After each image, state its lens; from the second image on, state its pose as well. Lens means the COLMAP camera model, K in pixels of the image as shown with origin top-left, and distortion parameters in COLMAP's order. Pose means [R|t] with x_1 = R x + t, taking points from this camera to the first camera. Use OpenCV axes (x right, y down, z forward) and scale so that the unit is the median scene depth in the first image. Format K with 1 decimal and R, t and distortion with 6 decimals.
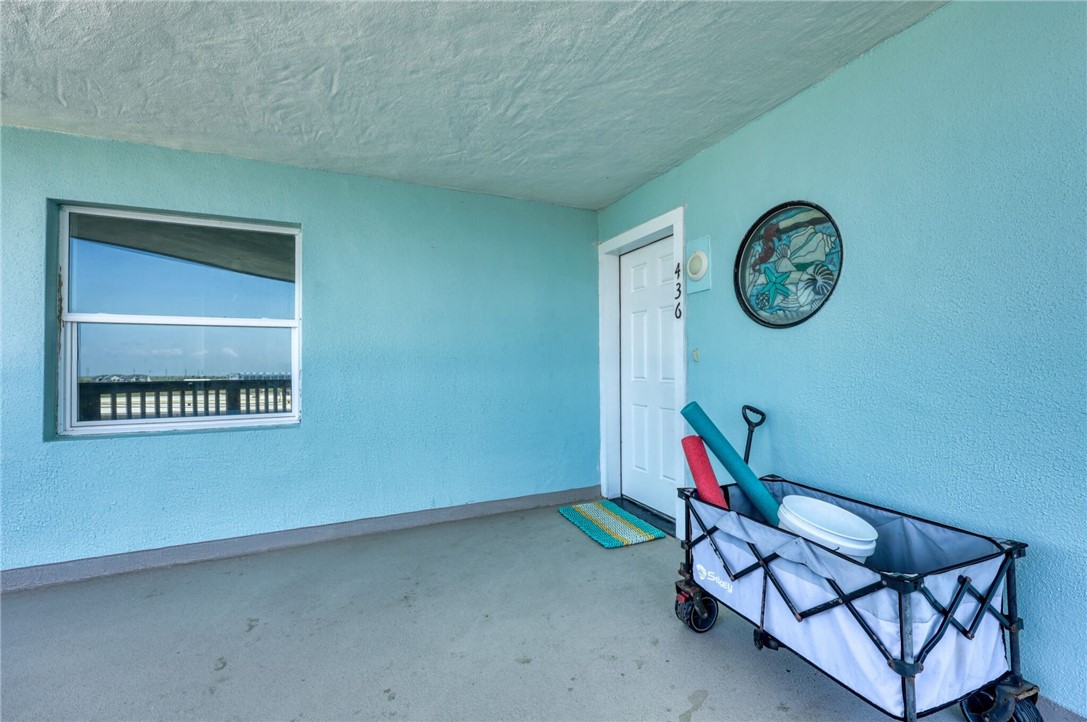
lens RADIAL K [[450.6, 0, 539.6], [0, 450.6, 362.0], [0, 0, 1]] dist [0.000843, -0.000152]
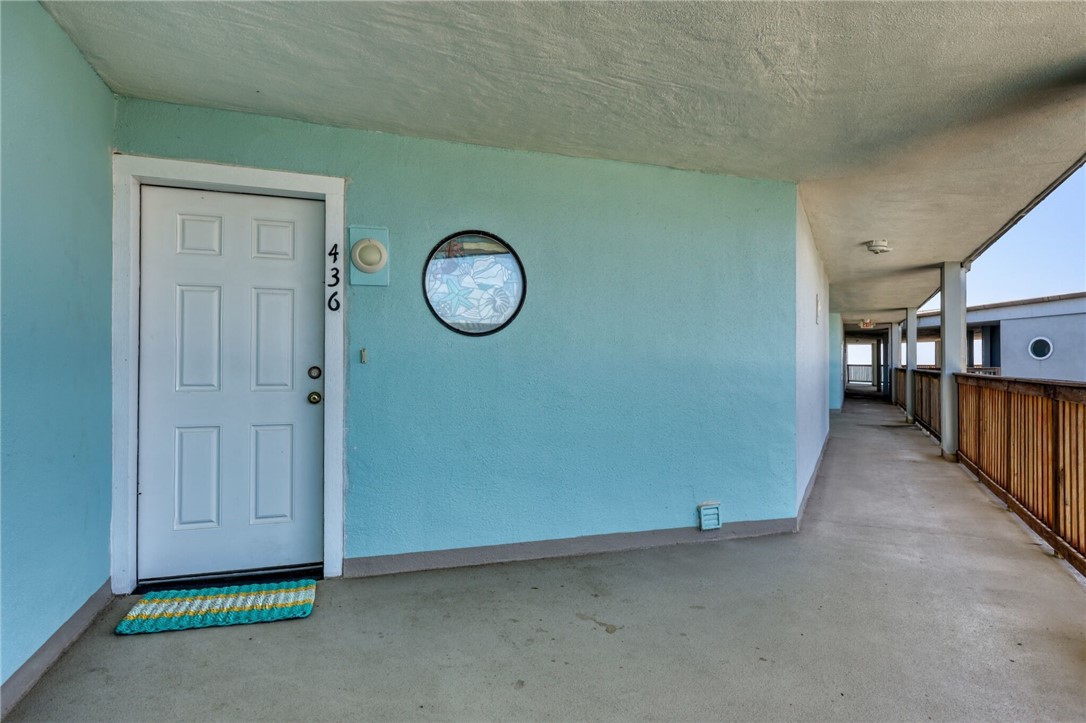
lens RADIAL K [[638.4, 0, 540.2], [0, 638.4, 362.2], [0, 0, 1]] dist [0.003000, -0.001316]
pose [[0.077126, 0.012349, 0.996945, -1.048251], [-0.012488, 0.999857, -0.011419, 0.008693], [-0.996943, -0.011569, 0.077269, 0.668486]]
